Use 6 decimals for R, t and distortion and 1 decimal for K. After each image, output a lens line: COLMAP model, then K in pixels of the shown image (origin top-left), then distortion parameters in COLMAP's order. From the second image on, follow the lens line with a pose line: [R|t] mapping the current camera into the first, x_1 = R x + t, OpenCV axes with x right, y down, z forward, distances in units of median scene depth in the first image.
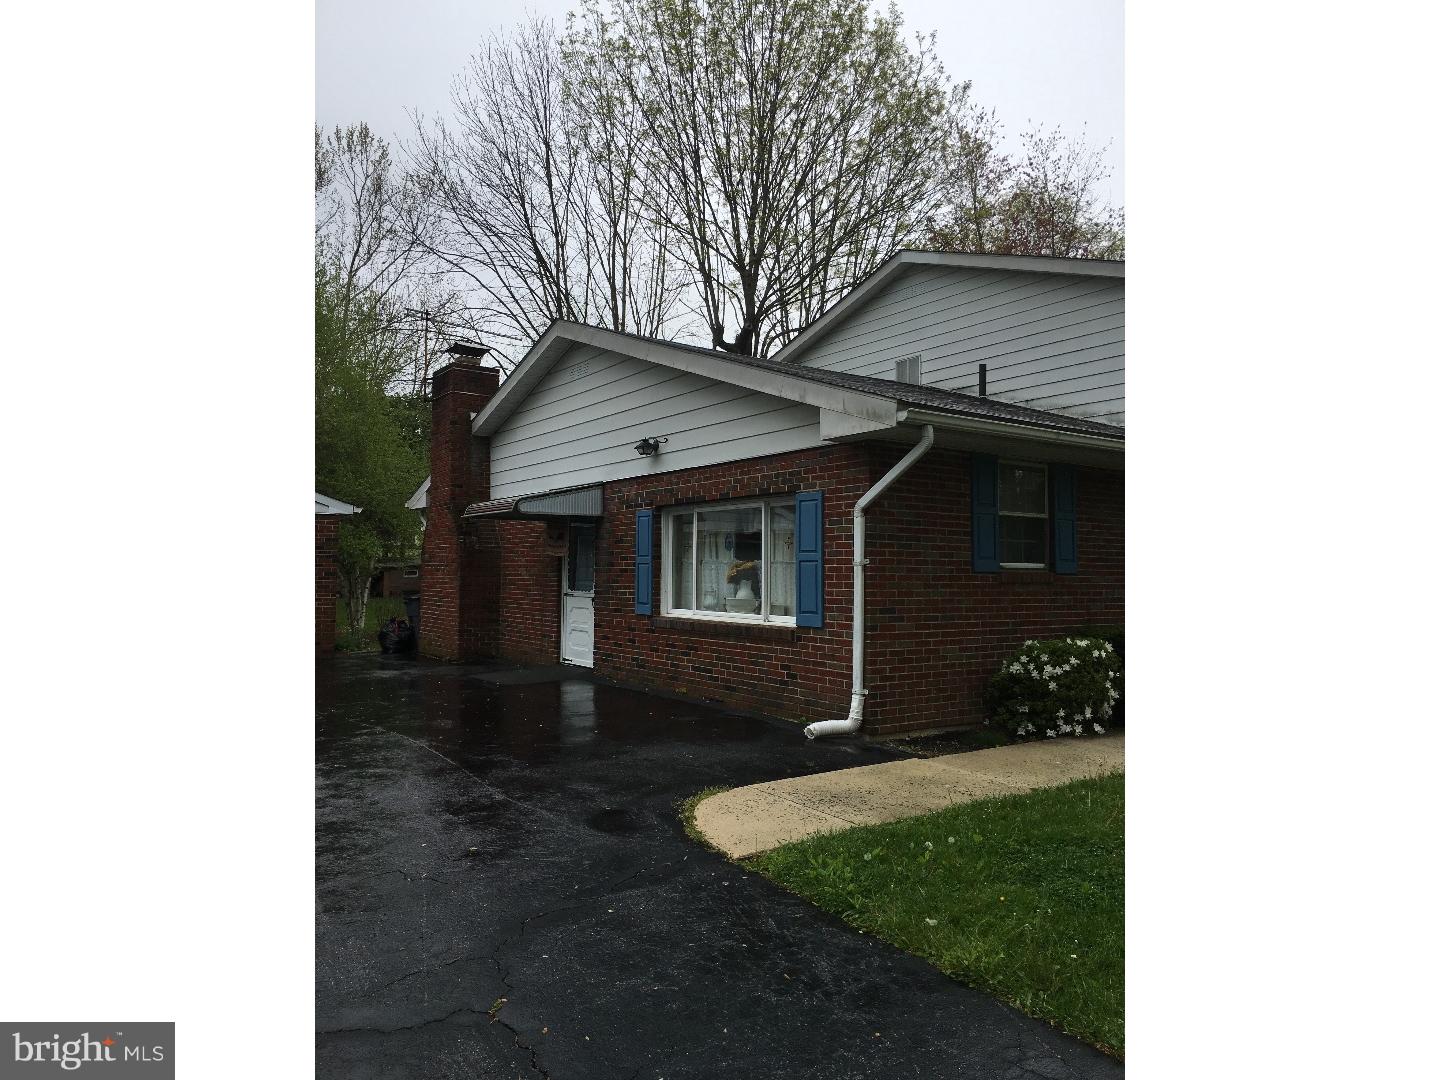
lens RADIAL K [[1208.0, 0, 716.5], [0, 1208.0, 544.3], [0, 0, 1]] dist [0.188968, 0.000224]
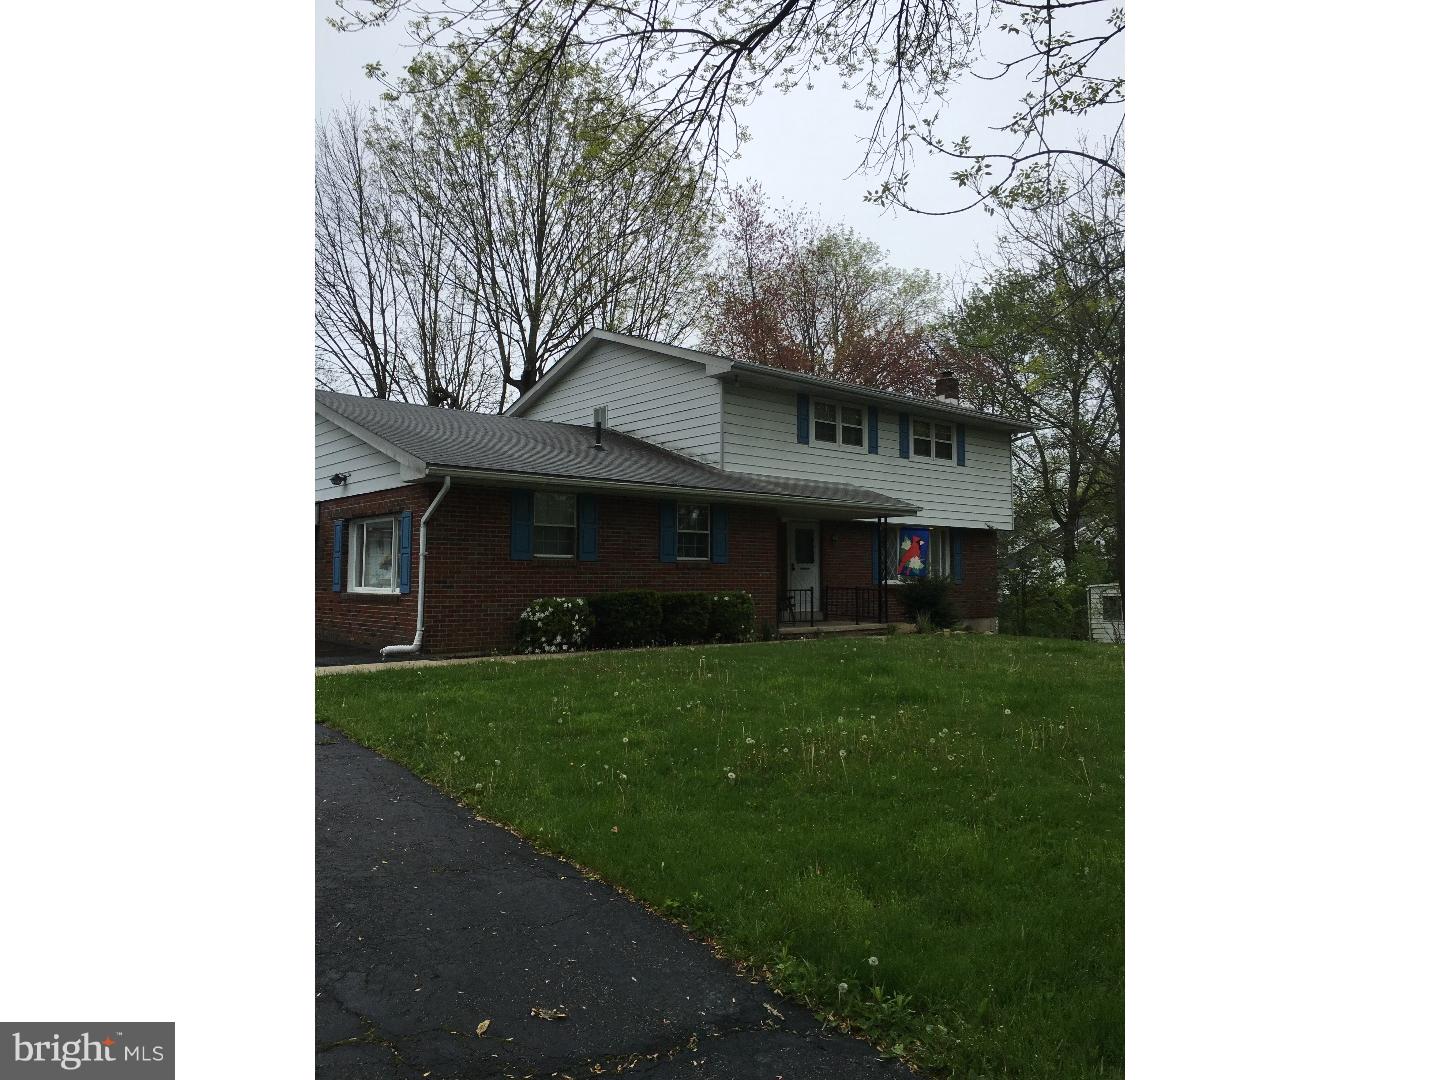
lens RADIAL K [[1208.0, 0, 725.7], [0, 1208.0, 535.7], [0, 0, 1]] dist [0.188968, 0.000224]
pose [[0.996761, -0.001139, 0.080411, 0.343567], [0.001906, 0.999953, -0.009468, 0.005544], [-0.080397, 0.009591, 0.996717, -0.641406]]
